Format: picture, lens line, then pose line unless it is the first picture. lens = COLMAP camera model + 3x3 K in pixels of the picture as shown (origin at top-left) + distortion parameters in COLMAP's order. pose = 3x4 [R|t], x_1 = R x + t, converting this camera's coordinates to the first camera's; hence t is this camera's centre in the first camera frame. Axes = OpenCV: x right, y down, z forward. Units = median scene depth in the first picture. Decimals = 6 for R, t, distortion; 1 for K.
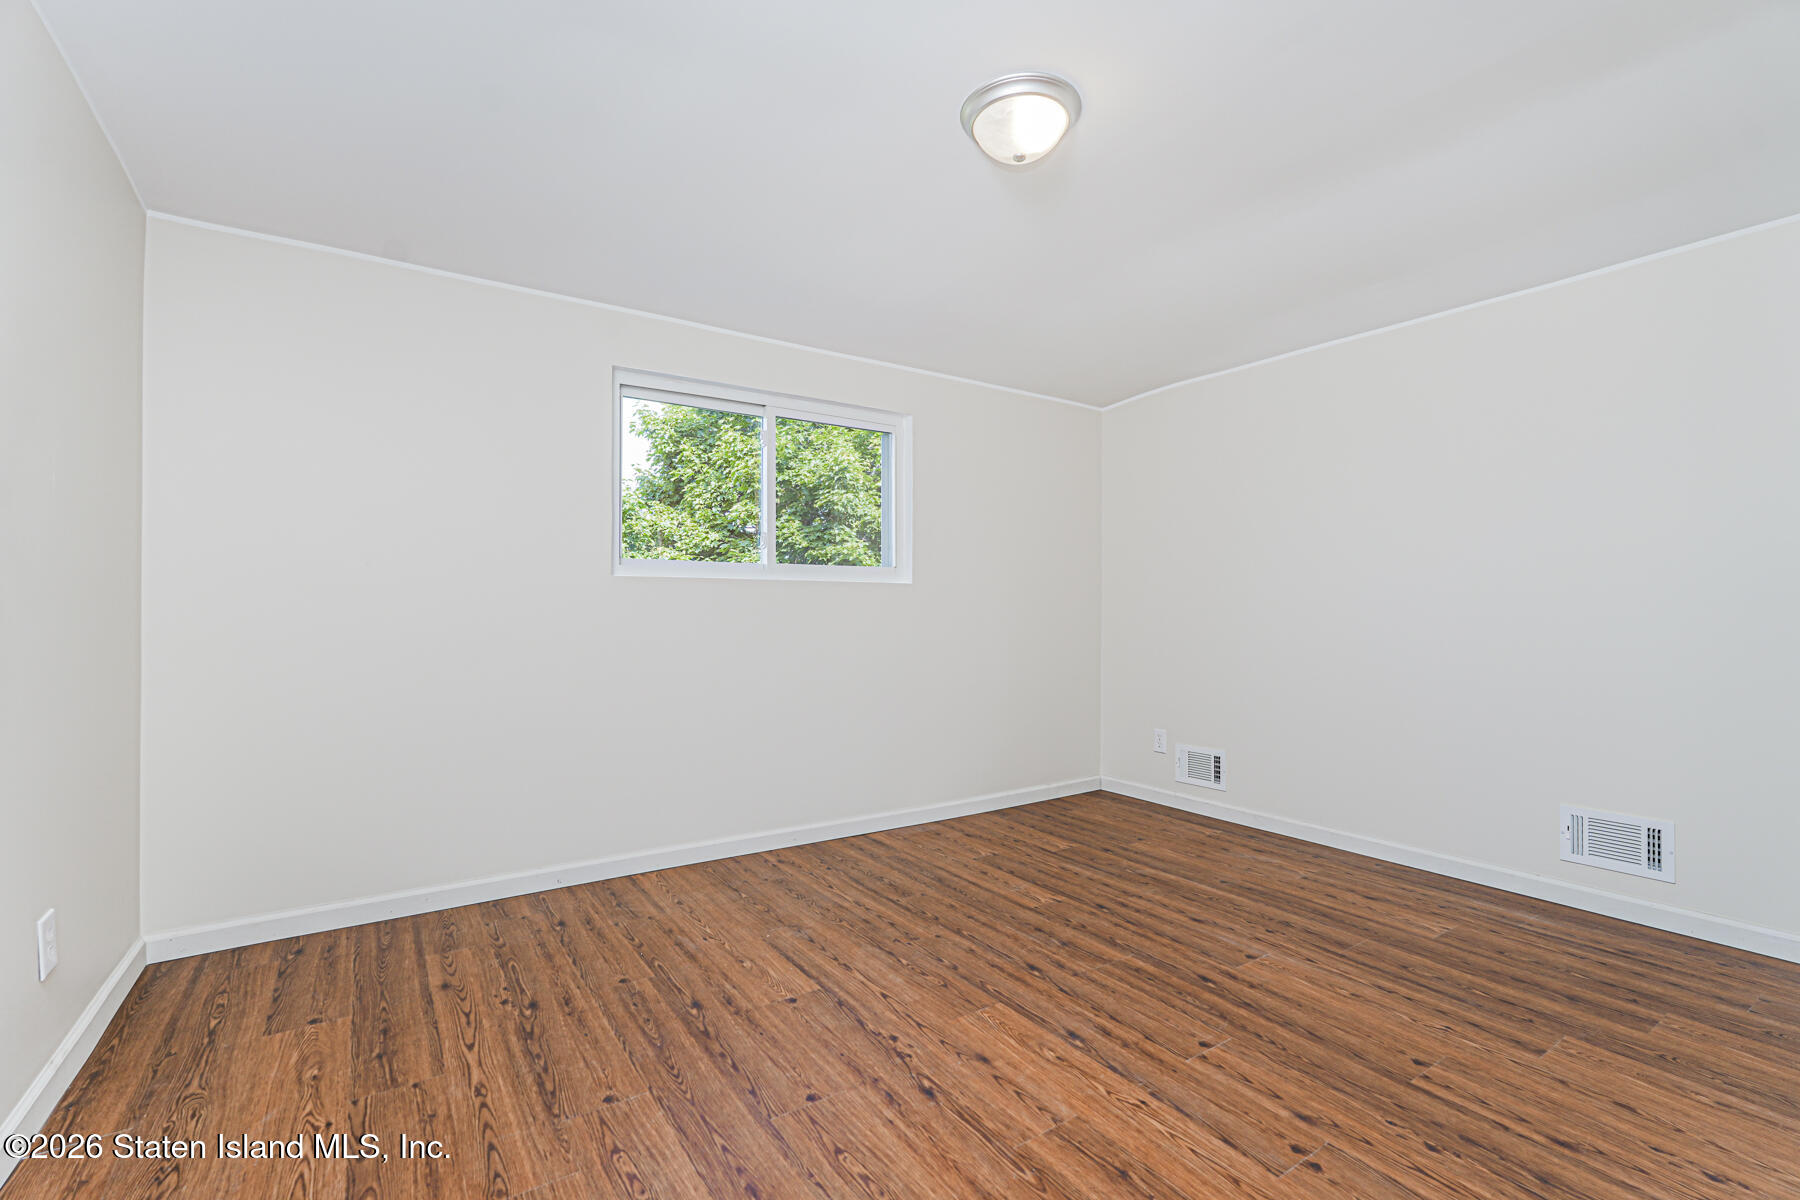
lens RADIAL K [[795.1, 0, 916.1], [0, 795.1, 599.4], [0, 0, 1]] dist [-0.013250, 0.005467]
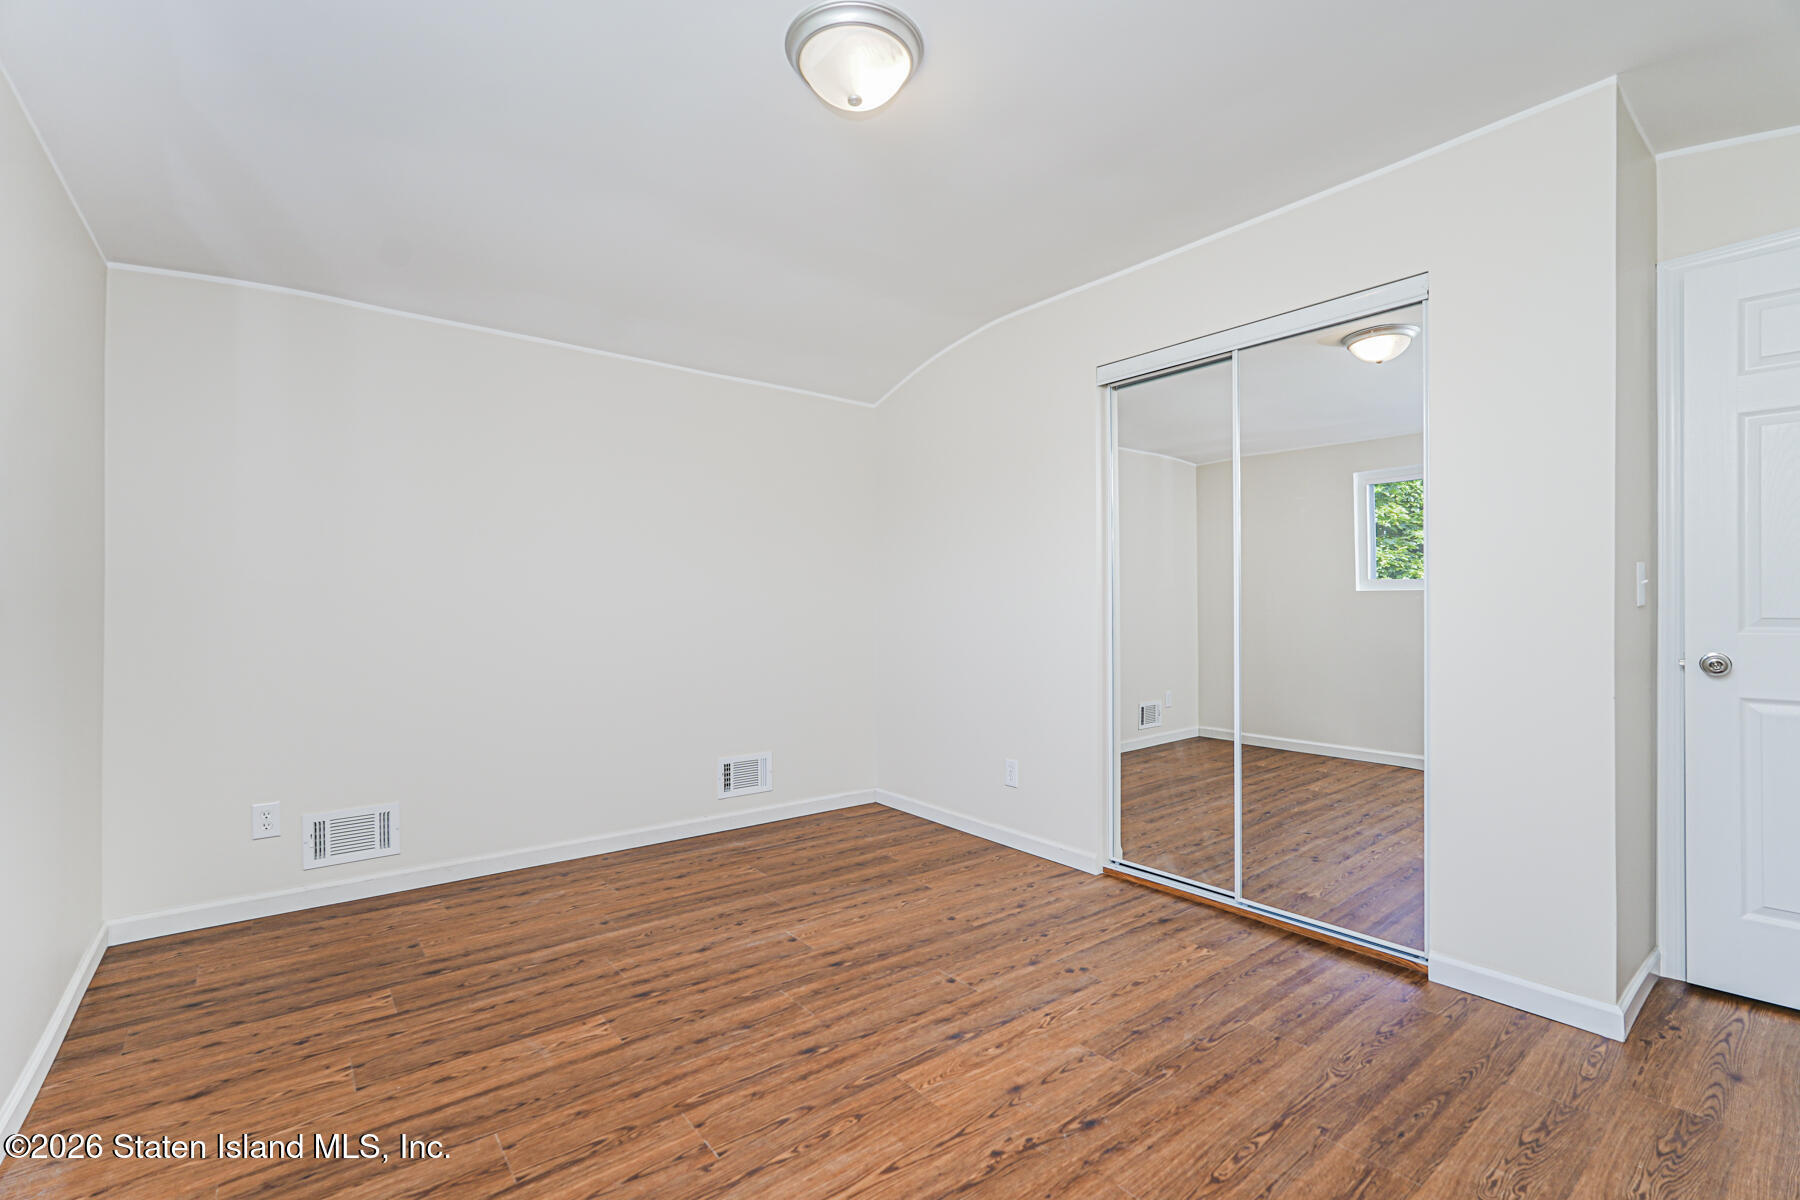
lens RADIAL K [[795.1, 0, 902.5], [0, 795.1, 639.4], [0, 0, 1]] dist [-0.013250, 0.005467]
pose [[-0.064074, -0.041757, 0.997071, -0.602278], [-0.009519, 0.999104, 0.041231, -0.001980], [-0.997900, -0.006849, -0.064414, 0.861705]]
